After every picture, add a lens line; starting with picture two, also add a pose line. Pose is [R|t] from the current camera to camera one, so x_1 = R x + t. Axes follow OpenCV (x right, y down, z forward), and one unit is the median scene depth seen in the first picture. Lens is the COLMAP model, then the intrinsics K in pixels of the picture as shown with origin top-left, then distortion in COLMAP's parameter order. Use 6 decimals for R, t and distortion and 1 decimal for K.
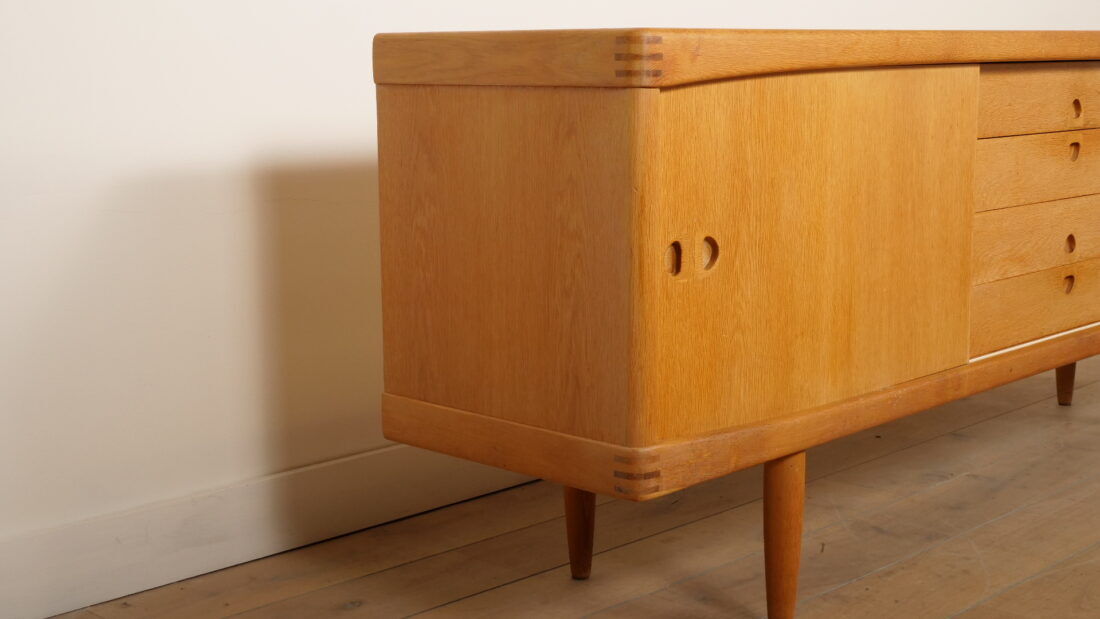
lens RADIAL K [[1611.7, 0, 550.0], [0, 1611.7, 309.5], [0, 0, 1]] dist [-0.008199, 0.013498]
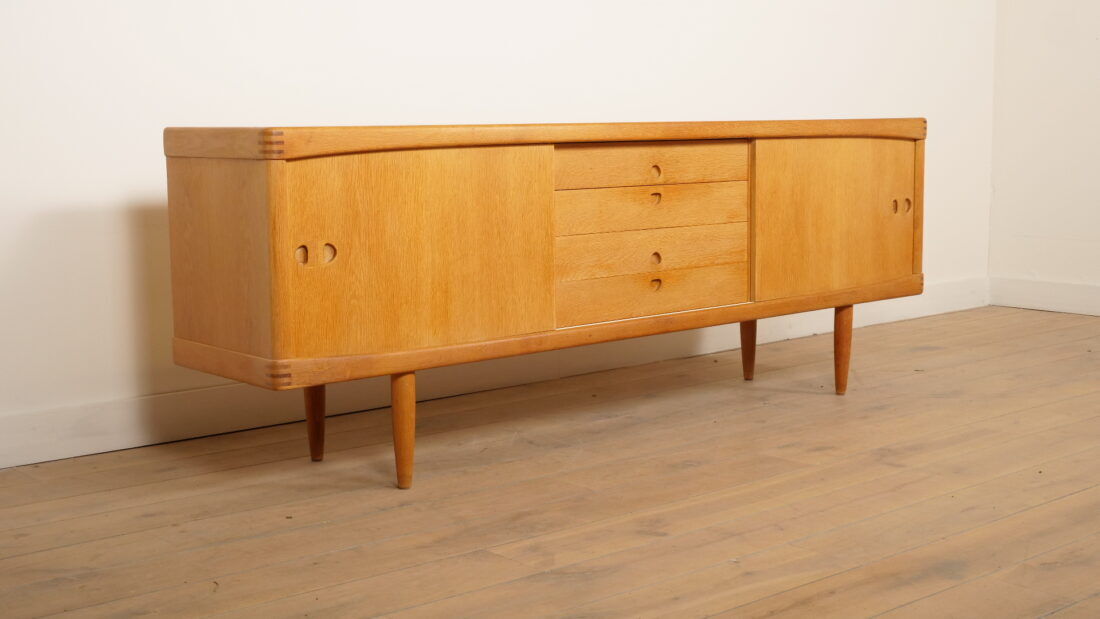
lens RADIAL K [[1508.5, 0, 550.0], [0, 1508.5, 309.5], [0, 0, 1]] dist [0.006702, 0.006217]
pose [[0.995928, 0.008854, -0.089712, 0.455712], [-0.011729, 0.999433, -0.031570, 0.071162], [0.089382, 0.032494, 0.995467, -0.577748]]
